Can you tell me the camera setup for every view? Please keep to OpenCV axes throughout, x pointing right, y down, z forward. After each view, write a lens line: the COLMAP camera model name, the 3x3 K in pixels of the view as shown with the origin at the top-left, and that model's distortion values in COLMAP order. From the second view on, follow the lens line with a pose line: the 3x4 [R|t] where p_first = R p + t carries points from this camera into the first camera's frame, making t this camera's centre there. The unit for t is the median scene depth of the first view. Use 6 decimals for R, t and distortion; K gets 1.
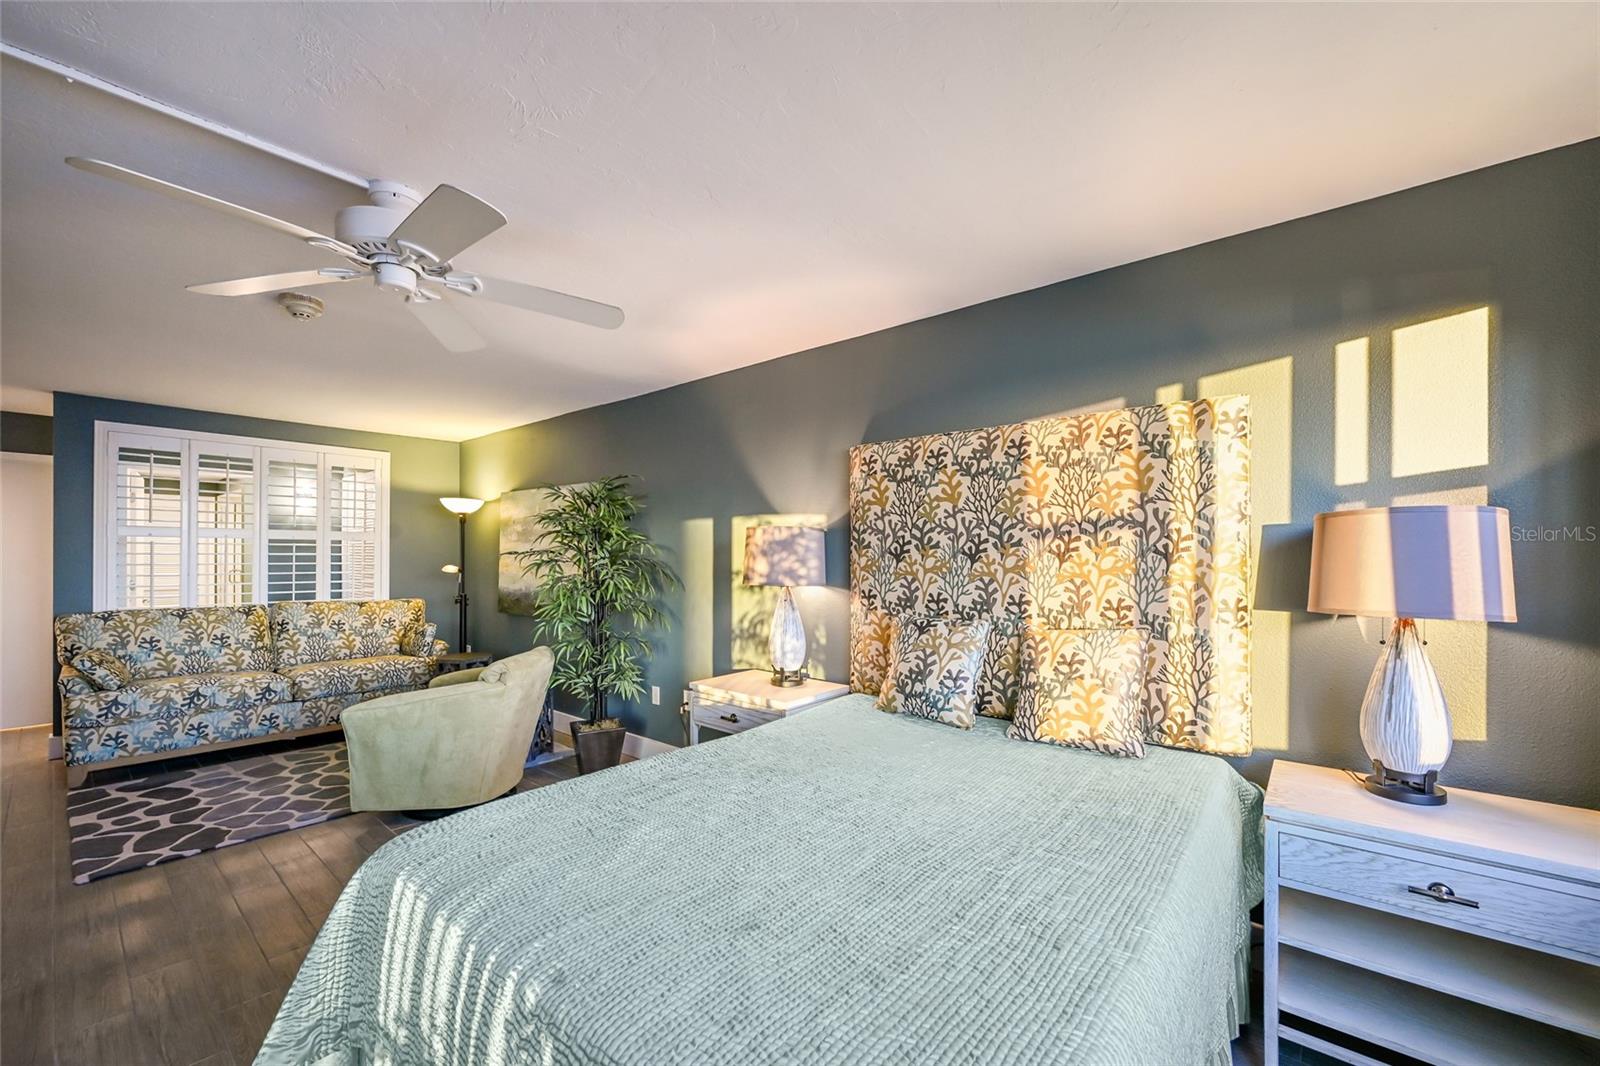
lens RADIAL K [[649.2, 0, 799.9], [0, 649.2, 545.6], [0, 0, 1]] dist [-0.000269, -0.000067]
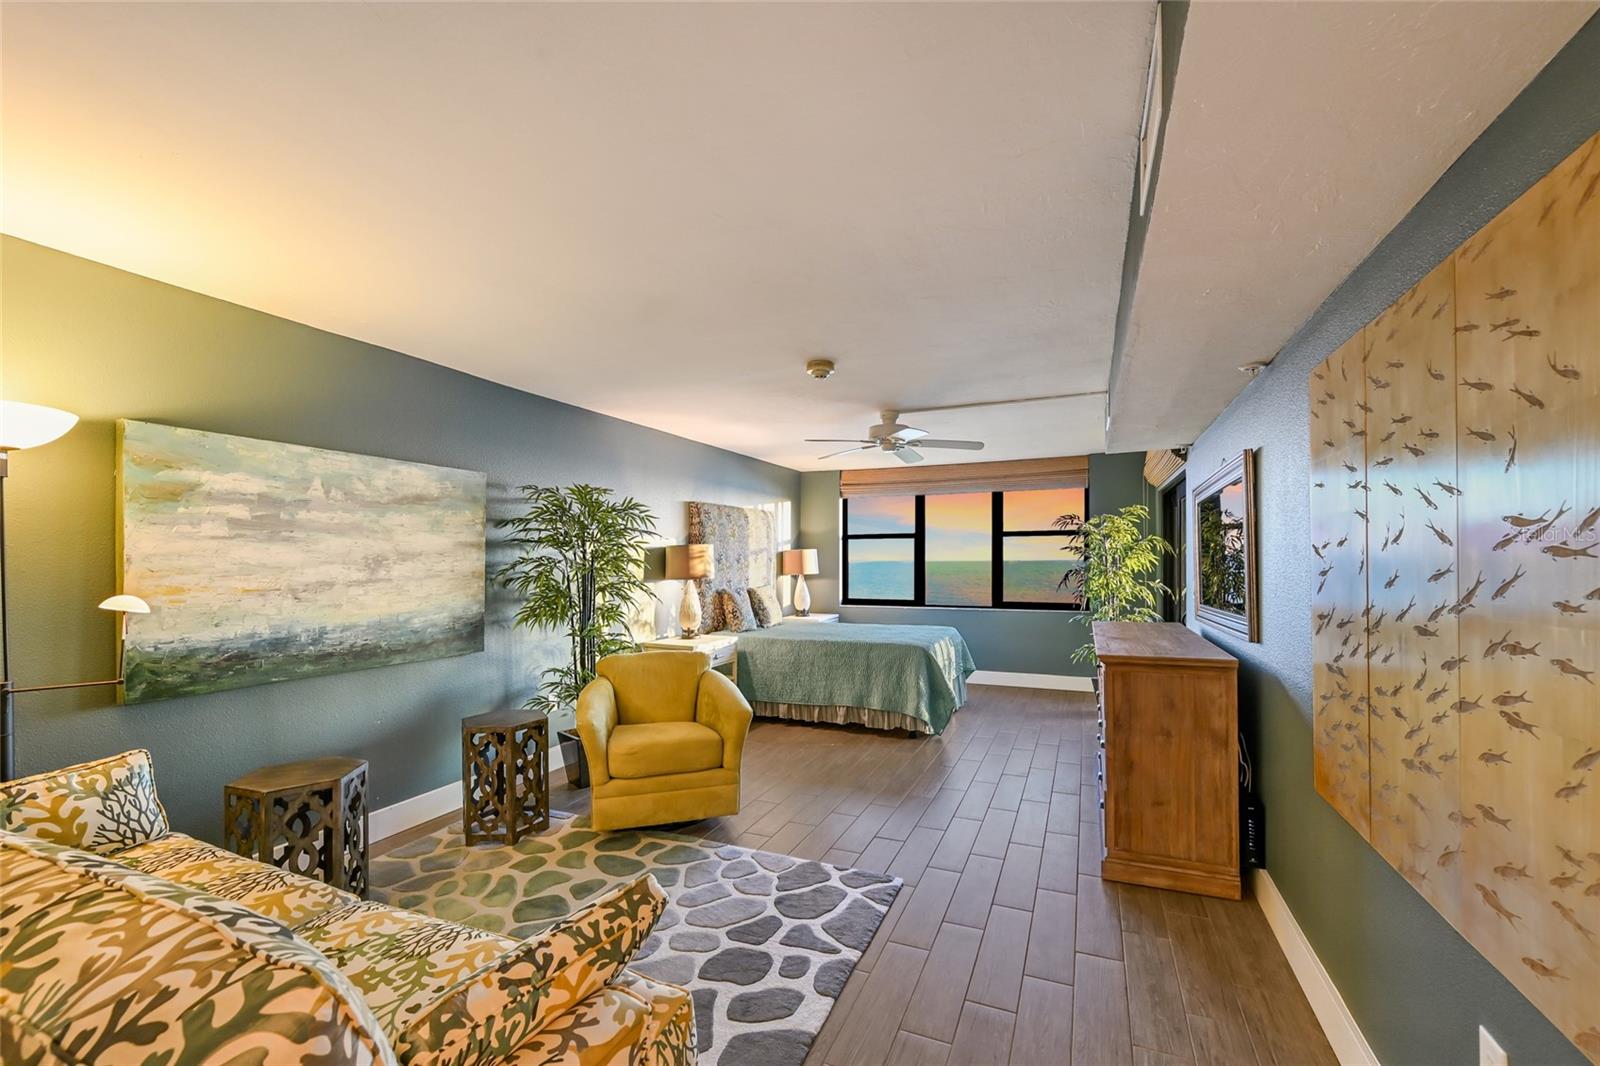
lens RADIAL K [[649.2, 0, 806.2], [0, 649.2, 539.1], [0, 0, 1]] dist [-0.000269, -0.000067]
pose [[-0.295809, 0.028324, 0.954827, -1.667279], [-0.005042, 0.999500, -0.031211, 0.009131], [-0.955234, -0.014047, -0.295518, 1.177071]]
